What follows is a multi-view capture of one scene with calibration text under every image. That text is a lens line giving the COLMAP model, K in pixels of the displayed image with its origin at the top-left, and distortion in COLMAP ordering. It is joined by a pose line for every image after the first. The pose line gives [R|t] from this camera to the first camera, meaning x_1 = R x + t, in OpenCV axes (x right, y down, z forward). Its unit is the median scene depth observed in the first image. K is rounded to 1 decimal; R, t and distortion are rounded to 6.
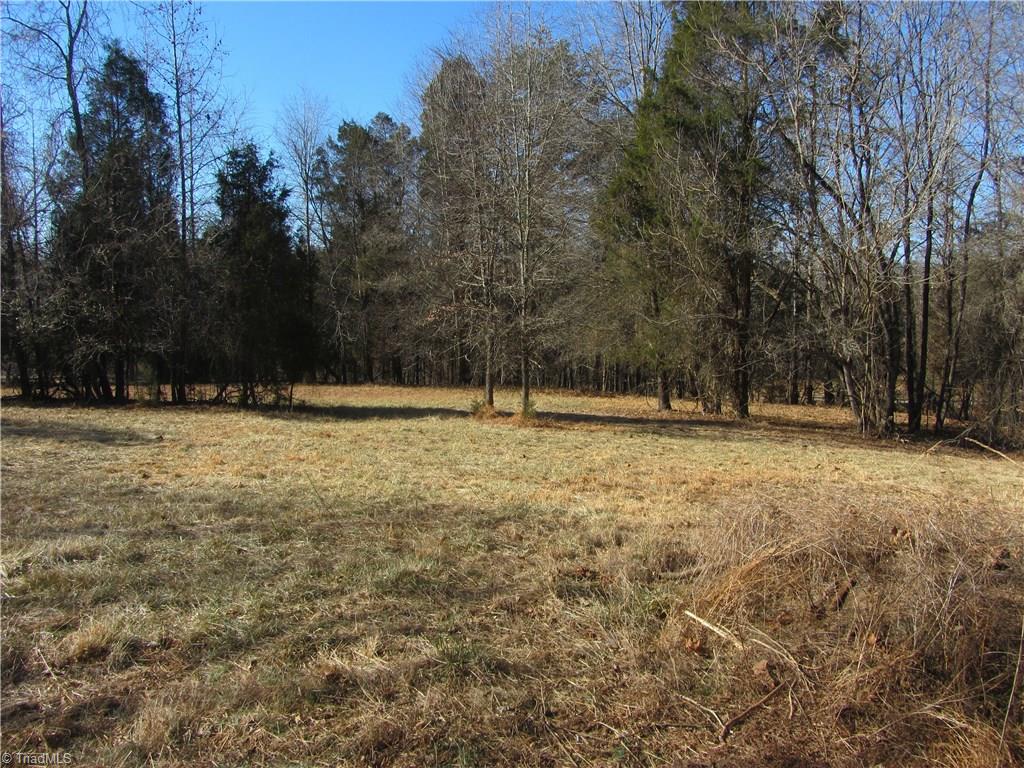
lens RADIAL K [[847.7, 0, 512.0], [0, 847.7, 384.0], [0, 0, 1]] dist [-0.030838, -0.003707]
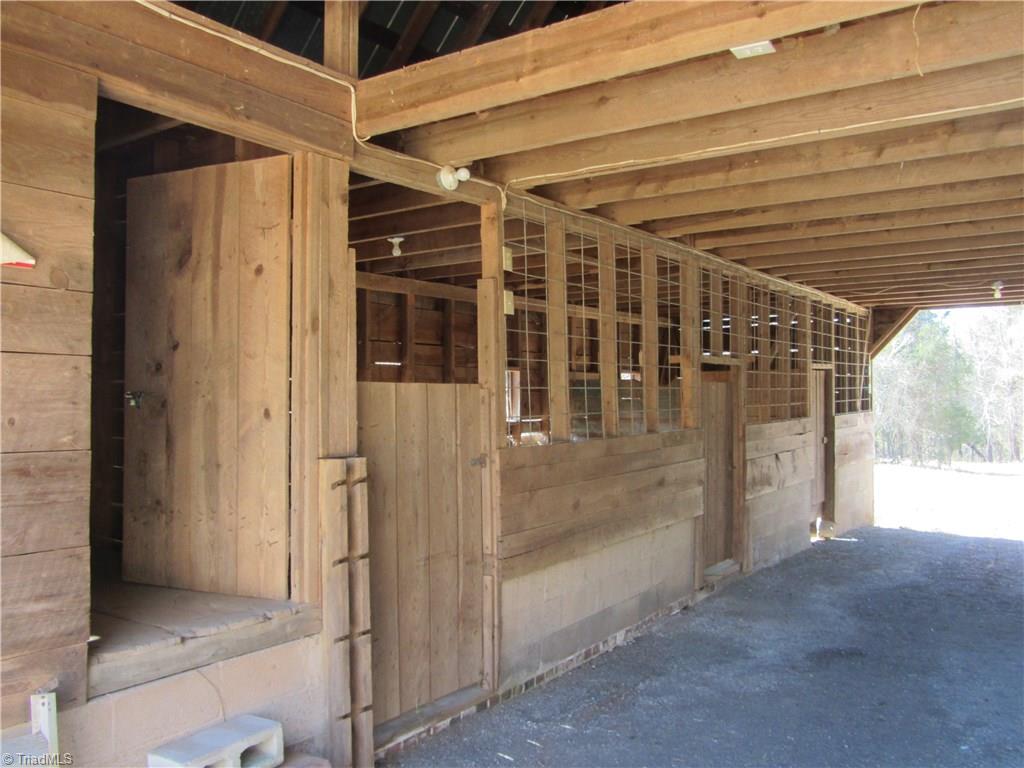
lens RADIAL K [[847.7, 0, 512.0], [0, 847.7, 384.0], [0, 0, 1]] dist [-0.030838, -0.003707]
pose [[0.758952, -0.019107, -0.650867, 0.042480], [-0.047745, 0.995246, -0.084890, 0.020488], [0.649394, 0.095504, 0.754431, -0.244850]]
